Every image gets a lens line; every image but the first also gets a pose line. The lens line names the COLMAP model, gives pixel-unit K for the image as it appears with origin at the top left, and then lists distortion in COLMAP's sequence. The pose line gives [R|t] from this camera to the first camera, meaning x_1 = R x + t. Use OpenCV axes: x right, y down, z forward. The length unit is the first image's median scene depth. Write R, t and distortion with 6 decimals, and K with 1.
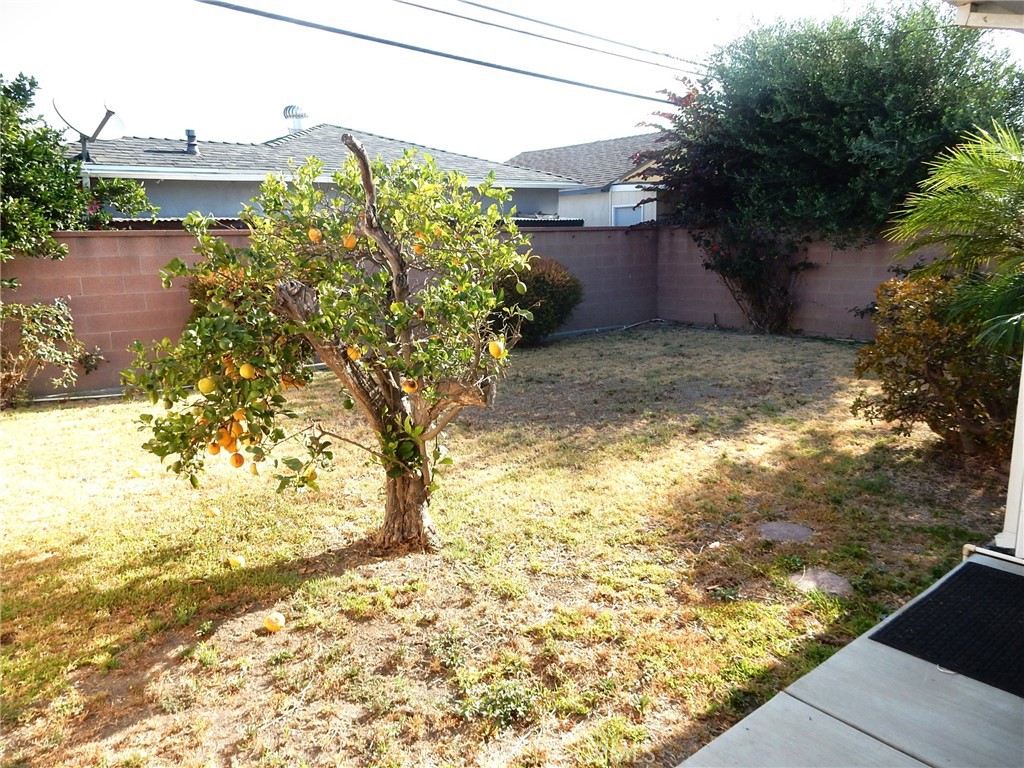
lens RADIAL K [[748.3, 0, 510.6], [0, 748.3, 386.4], [0, 0, 1]] dist [-0.008308, -0.002235]
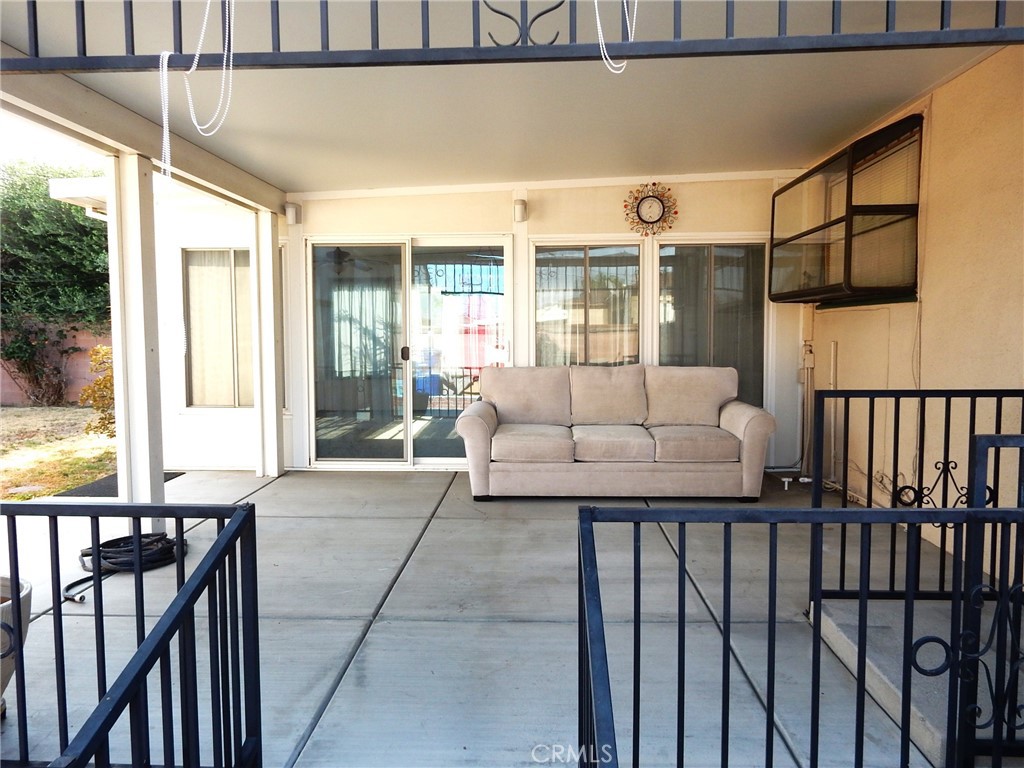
lens RADIAL K [[748.3, 0, 514.1], [0, 748.3, 391.6], [0, 0, 1]] dist [-0.008308, -0.002235]
pose [[0.657049, -0.032708, 0.753138, -0.061873], [0.127948, 0.989402, -0.068656, 0.087790], [-0.742910, 0.141473, 0.654271, -0.349948]]
